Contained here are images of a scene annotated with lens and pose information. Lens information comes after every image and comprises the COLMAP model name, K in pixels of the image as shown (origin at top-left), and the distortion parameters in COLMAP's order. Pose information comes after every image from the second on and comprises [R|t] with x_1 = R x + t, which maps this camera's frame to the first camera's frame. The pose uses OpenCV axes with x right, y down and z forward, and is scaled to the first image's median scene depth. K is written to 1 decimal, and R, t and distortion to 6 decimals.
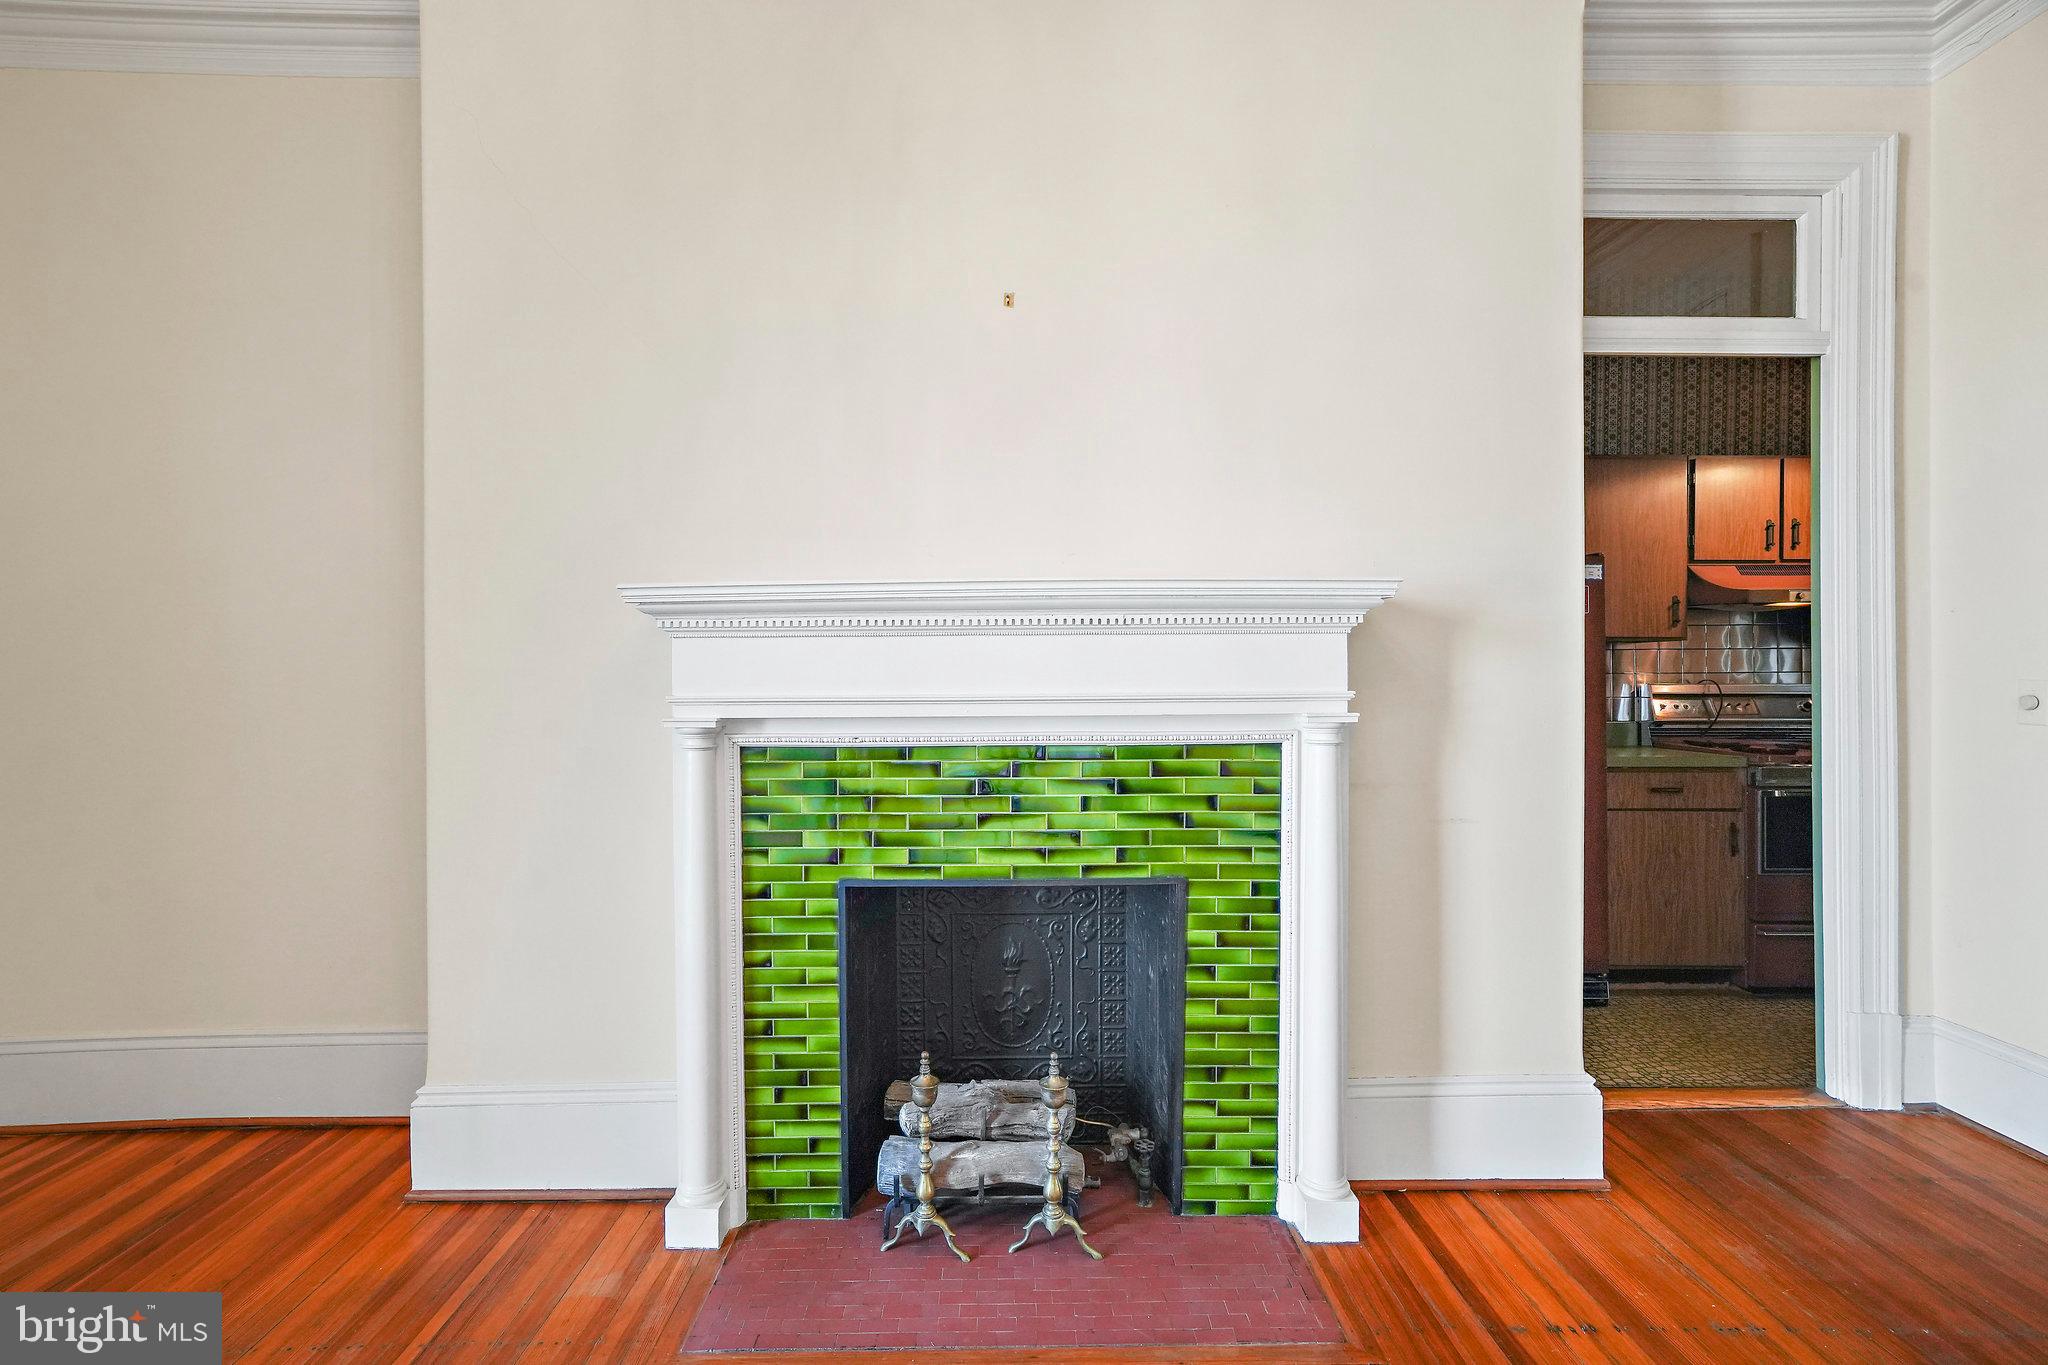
lens RADIAL K [[973.9, 0, 989.1], [0, 973.9, 661.5], [0, 0, 1]] dist [-0.048686, 0.021488]
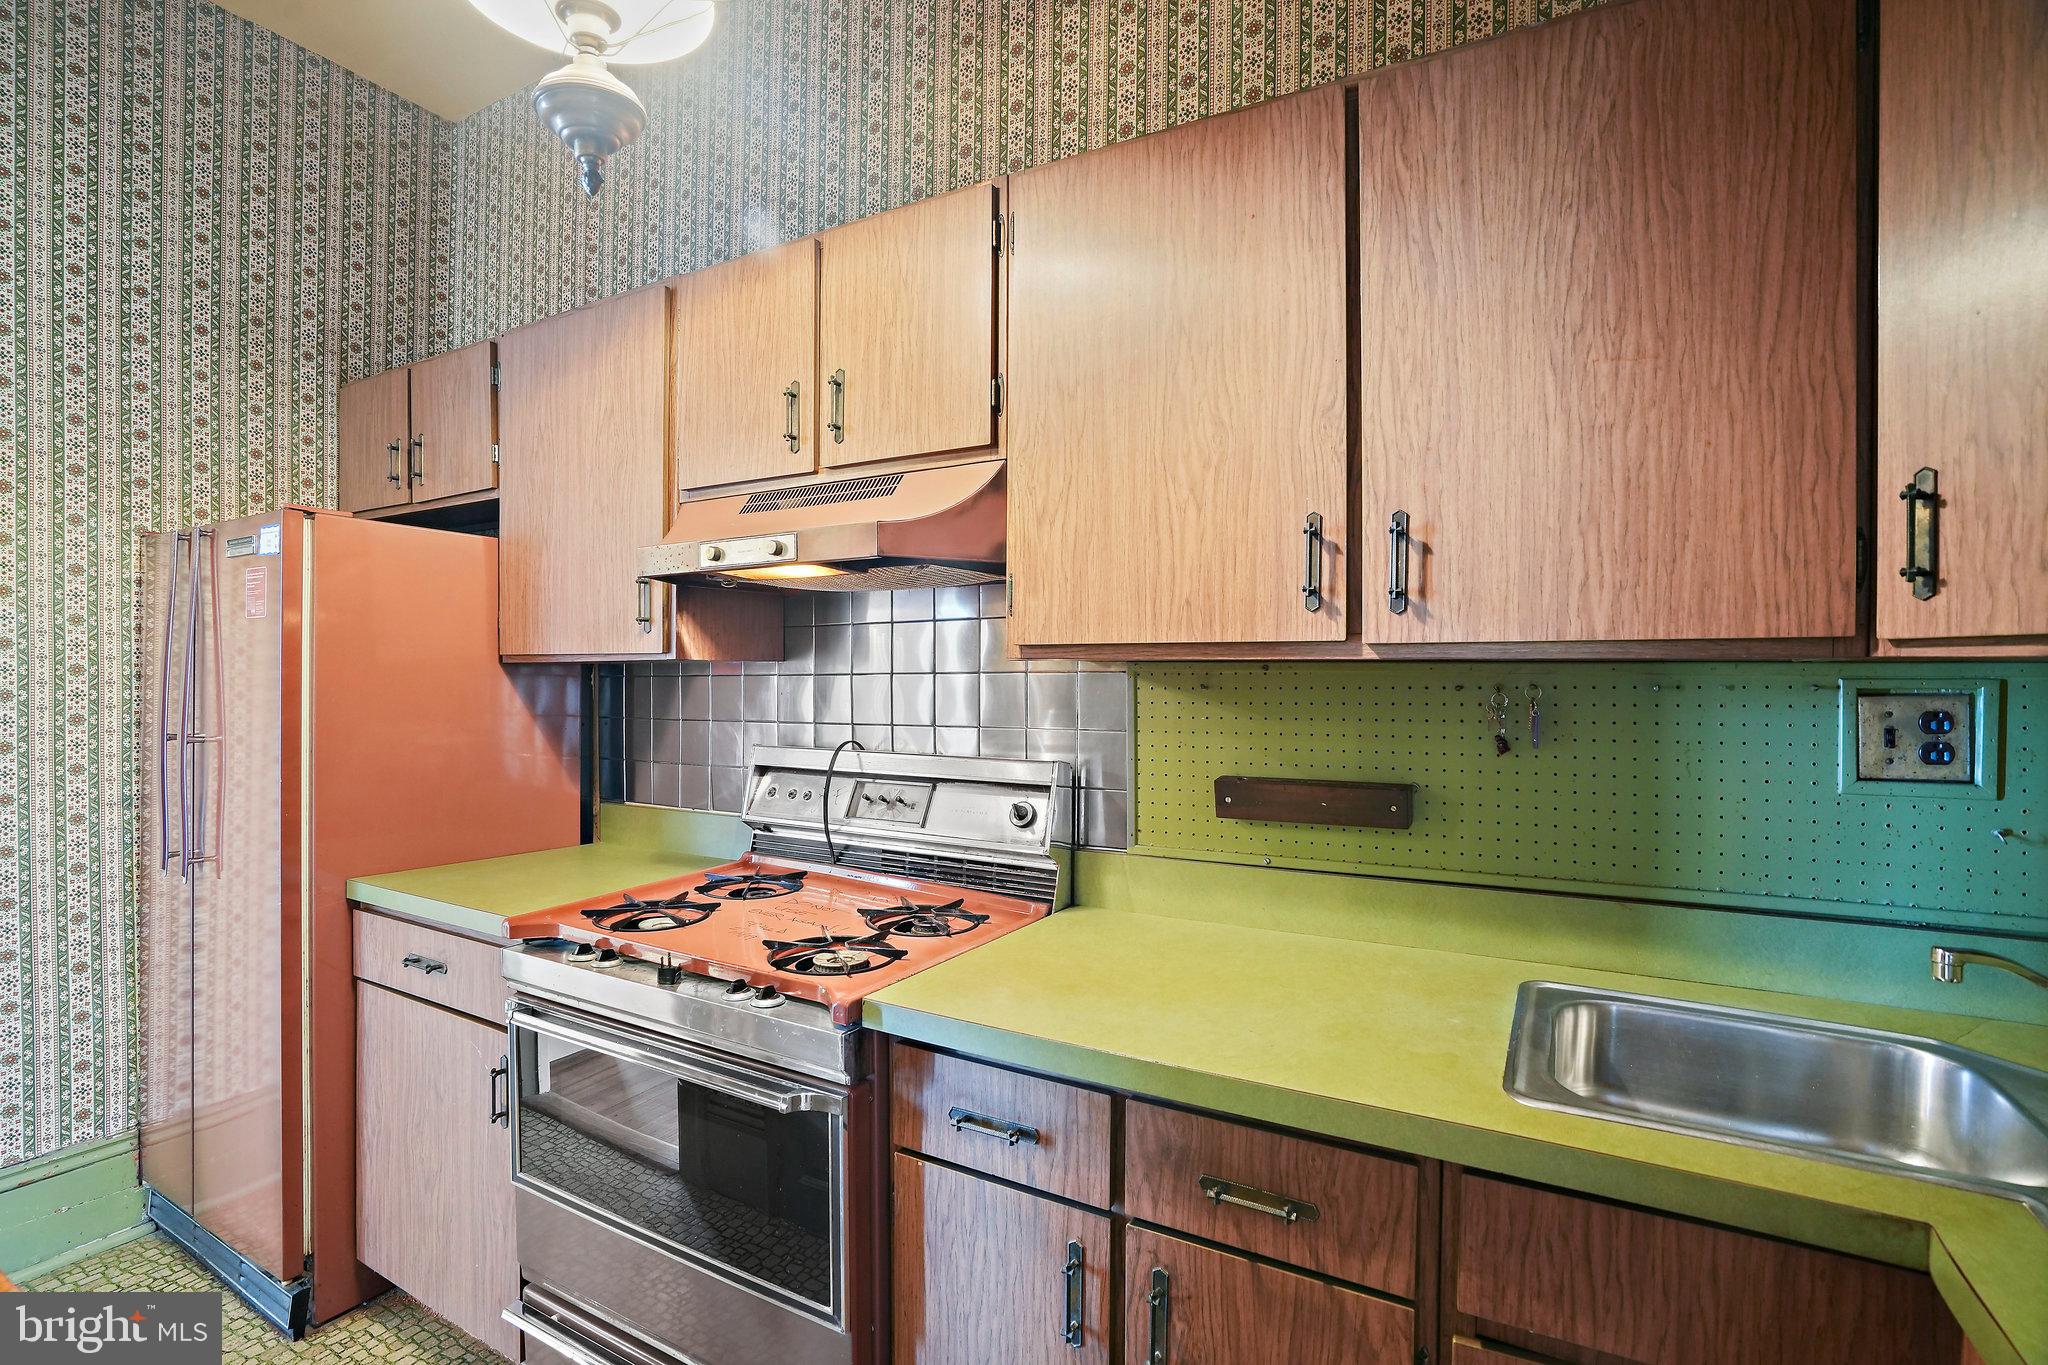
lens RADIAL K [[973.9, 0, 1017.7], [0, 973.9, 689.8], [0, 0, 1]] dist [-0.048686, 0.021488]
pose [[0.866188, 0.004771, -0.499695, 1.125928], [0.000182, 0.999951, 0.009863, -0.011425], [0.499718, -0.008635, 0.866145, 0.662538]]
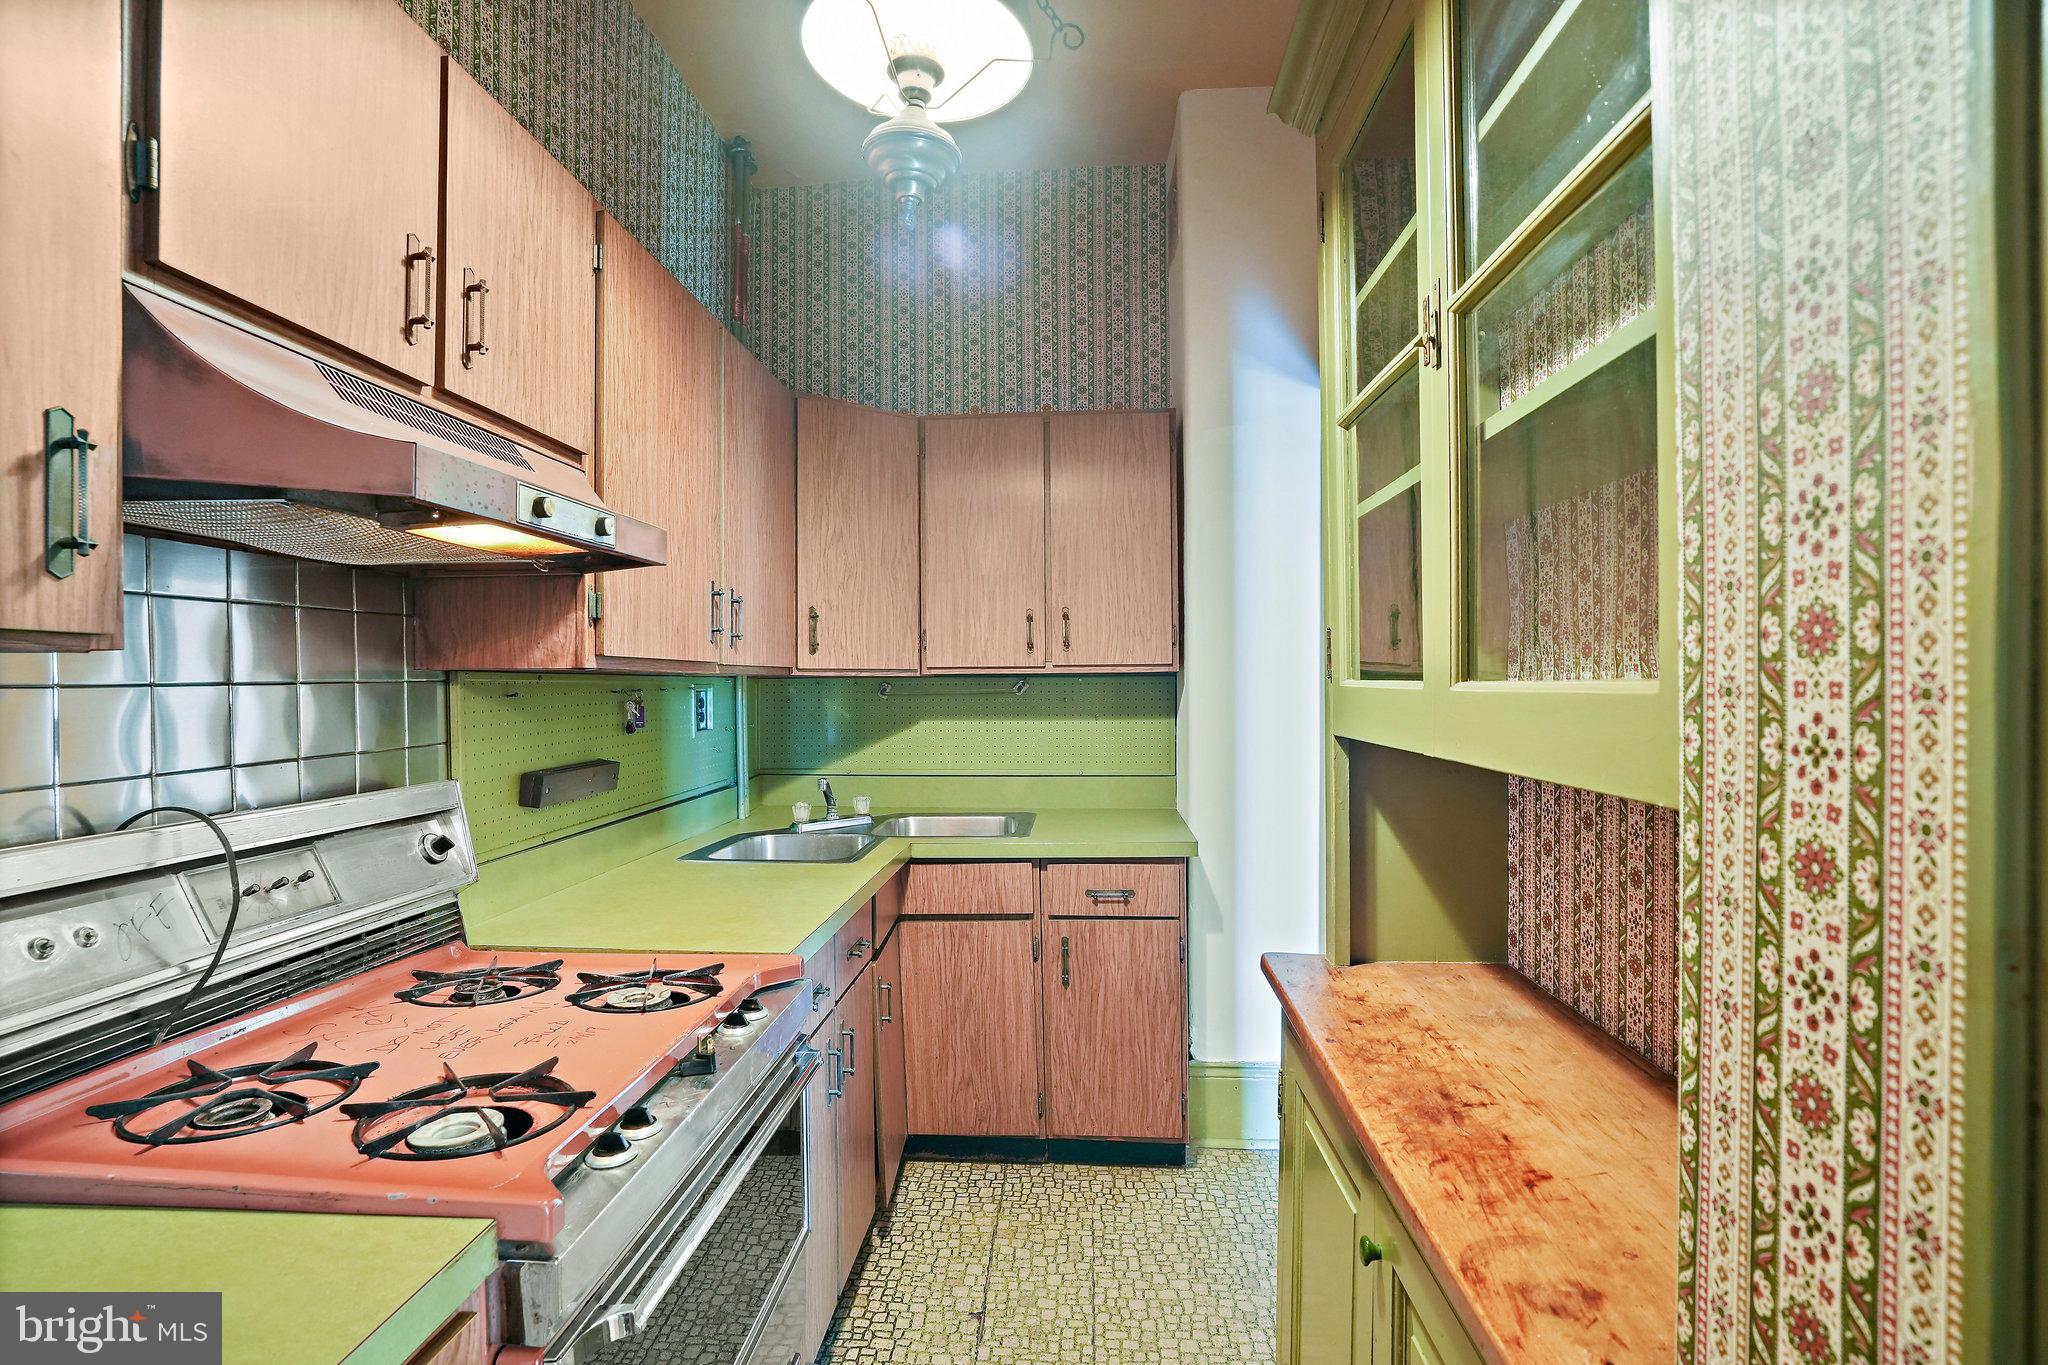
lens RADIAL K [[973.9, 0, 1012.9], [0, 973.9, 689.3], [0, 0, 1]] dist [-0.048686, 0.021488]
pose [[0.068305, -0.012715, 0.997583, 0.543834], [0.010484, 0.999873, 0.012027, -0.014089], [-0.997609, 0.009638, 0.068430, 0.799107]]
